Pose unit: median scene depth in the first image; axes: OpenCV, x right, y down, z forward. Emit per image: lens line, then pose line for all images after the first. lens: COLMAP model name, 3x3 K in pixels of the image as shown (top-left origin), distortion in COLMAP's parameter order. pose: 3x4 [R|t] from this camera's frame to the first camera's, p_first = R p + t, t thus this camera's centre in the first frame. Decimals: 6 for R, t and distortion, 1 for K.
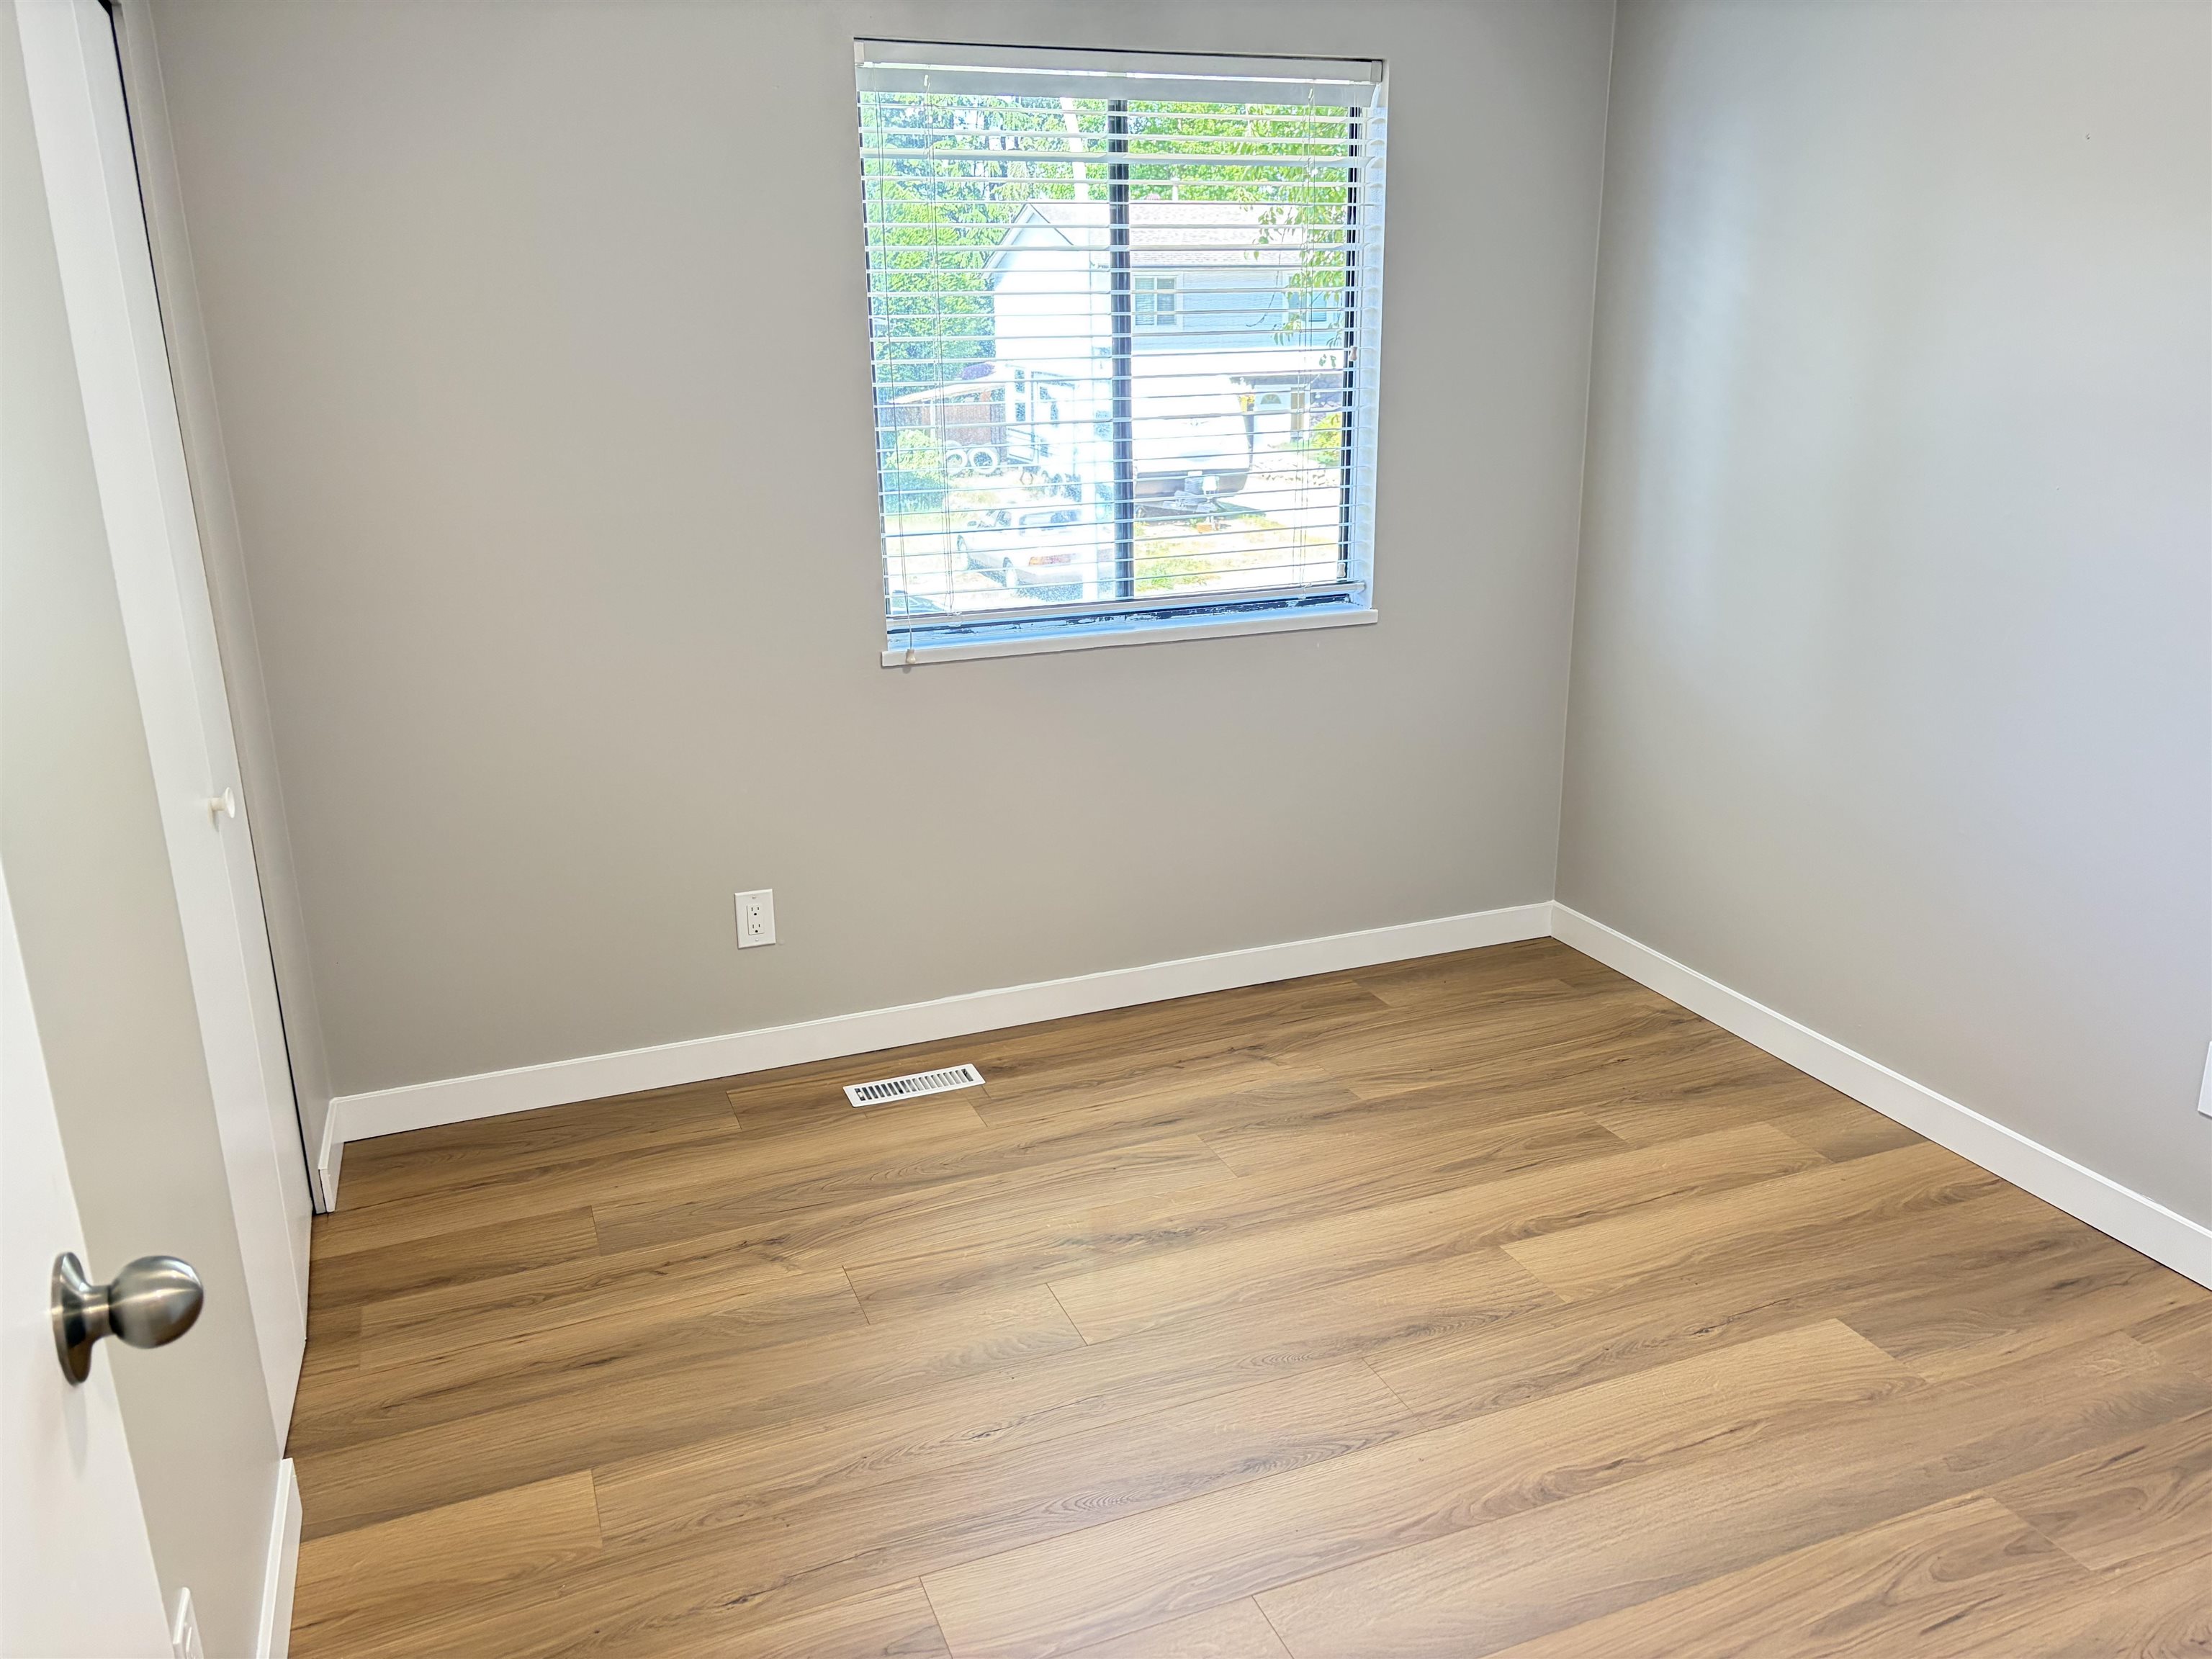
lens RADIAL K [[1674.4, 0, 1109.1], [0, 1674.4, 825.0], [0, 0, 1]] dist [0.045130, -0.023781]
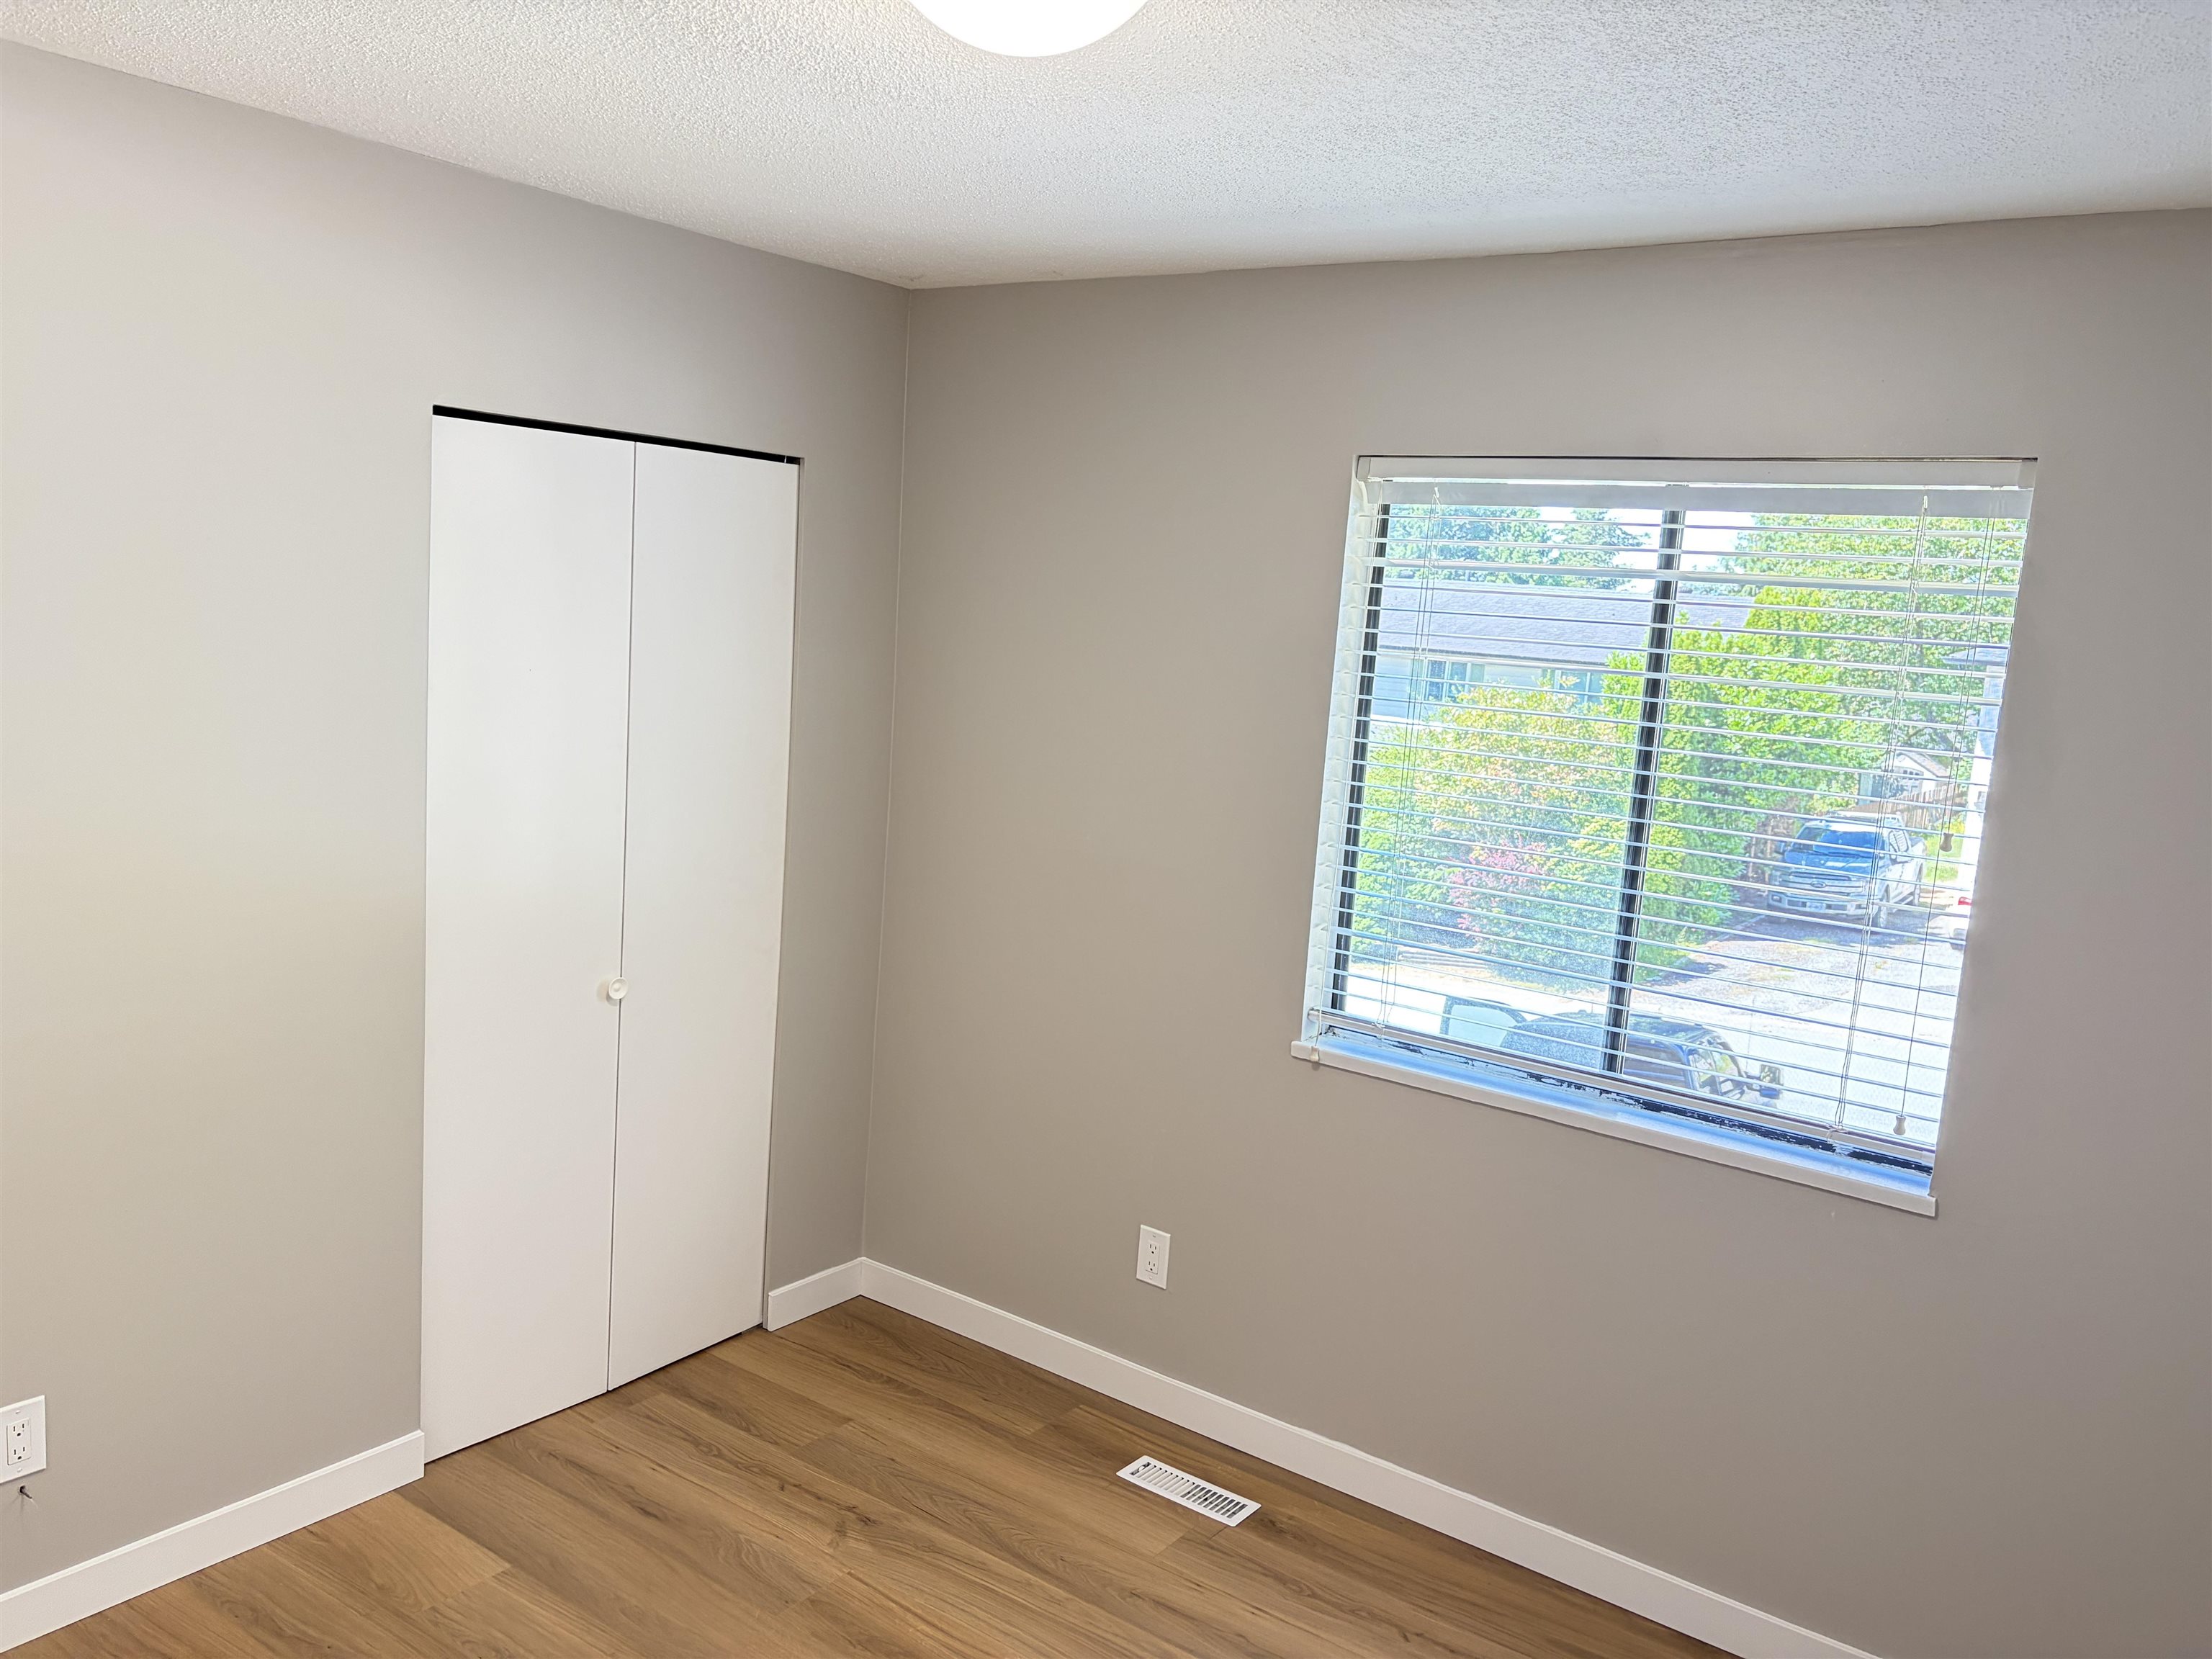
lens RADIAL K [[1674.4, 0, 1110.4], [0, 1674.4, 837.2], [0, 0, 1]] dist [0.045130, -0.023781]
pose [[0.536366, 0.174135, -0.825826, 0.629229], [-0.316395, 0.948612, -0.005469, -0.189316], [0.782436, 0.264221, 0.563898, 0.359988]]
